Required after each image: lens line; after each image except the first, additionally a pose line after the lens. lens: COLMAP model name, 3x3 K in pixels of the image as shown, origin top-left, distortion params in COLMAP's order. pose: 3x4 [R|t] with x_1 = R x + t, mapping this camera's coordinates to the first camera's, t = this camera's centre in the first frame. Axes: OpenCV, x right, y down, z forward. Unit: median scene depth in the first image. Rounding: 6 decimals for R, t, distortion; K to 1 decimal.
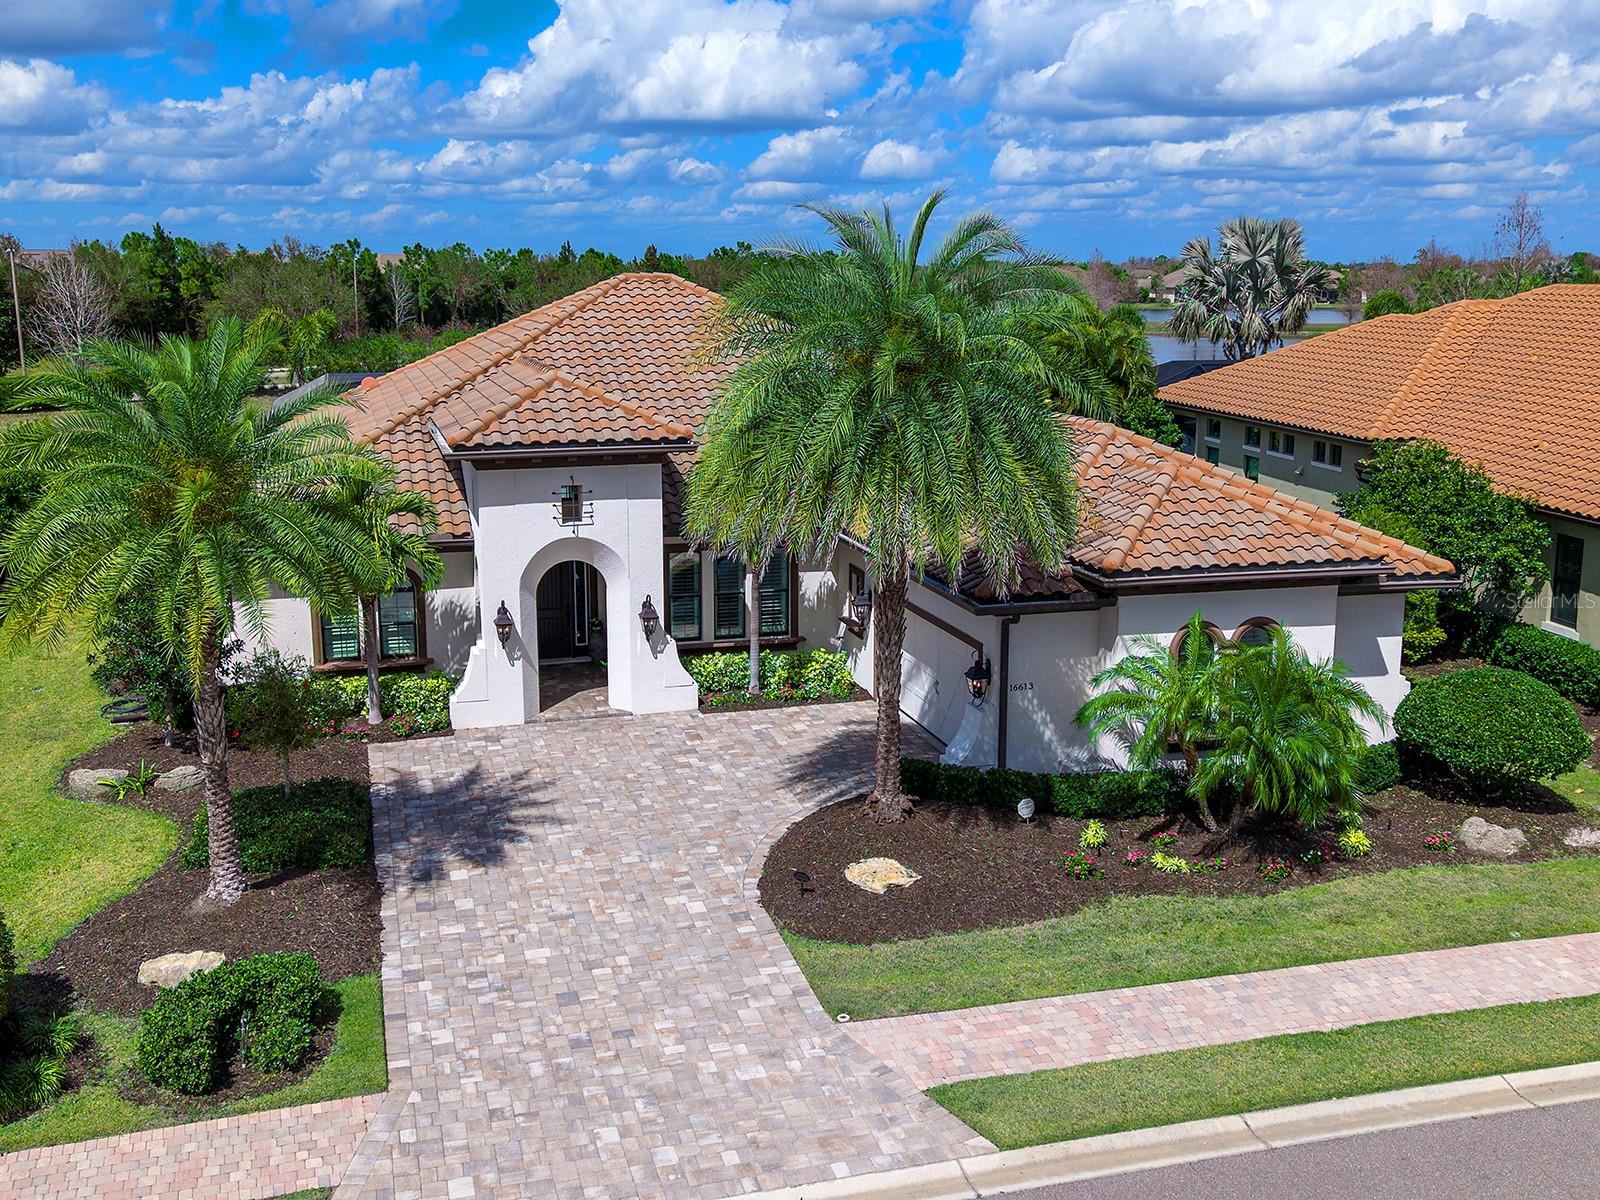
lens RADIAL K [[1582.0, 0, 807.4], [0, 1582.0, 580.1], [0, 0, 1]] dist [0.111562, -0.243632]
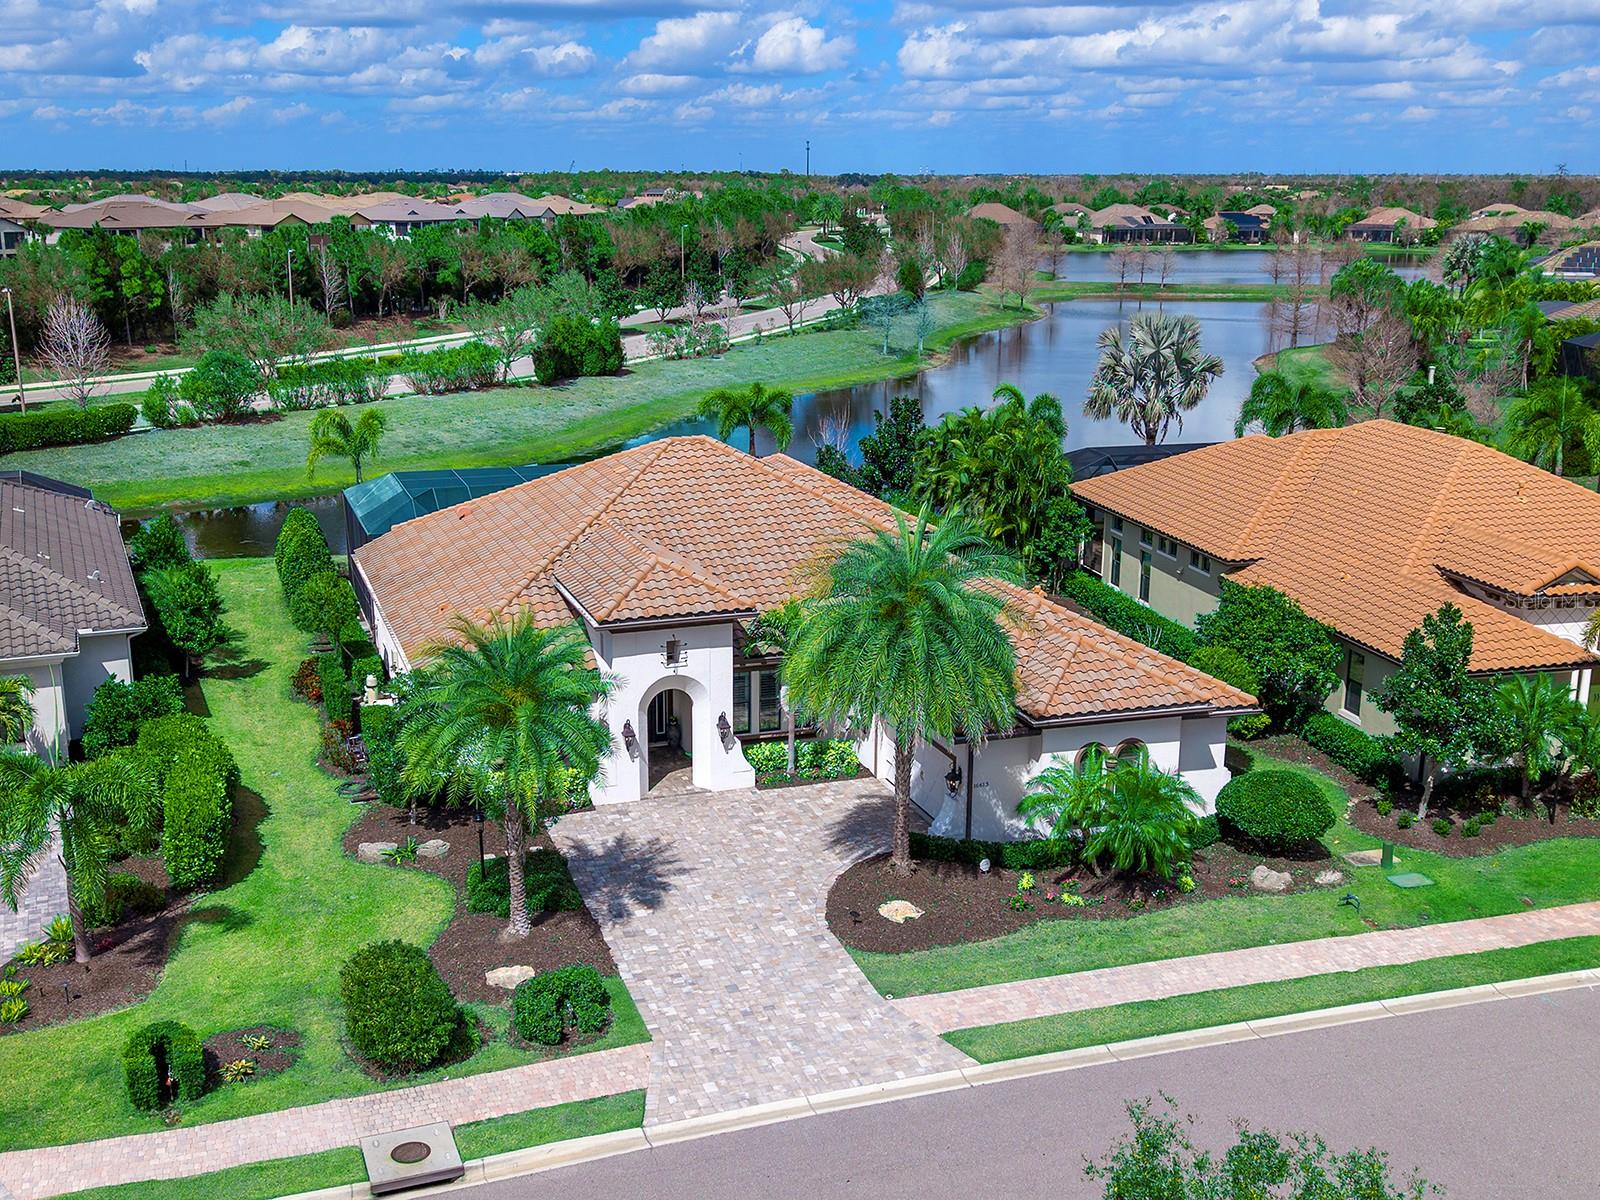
lens RADIAL K [[1701.5, 0, 794.4], [0, 1701.5, 654.7], [0, 0, 1]] dist [0.197245, -0.544113]
pose [[0.998709, -0.009379, 0.049926, -0.144410], [0.005326, 0.996724, 0.080705, -0.216710], [-0.050519, -0.080335, 0.995487, -0.722048]]
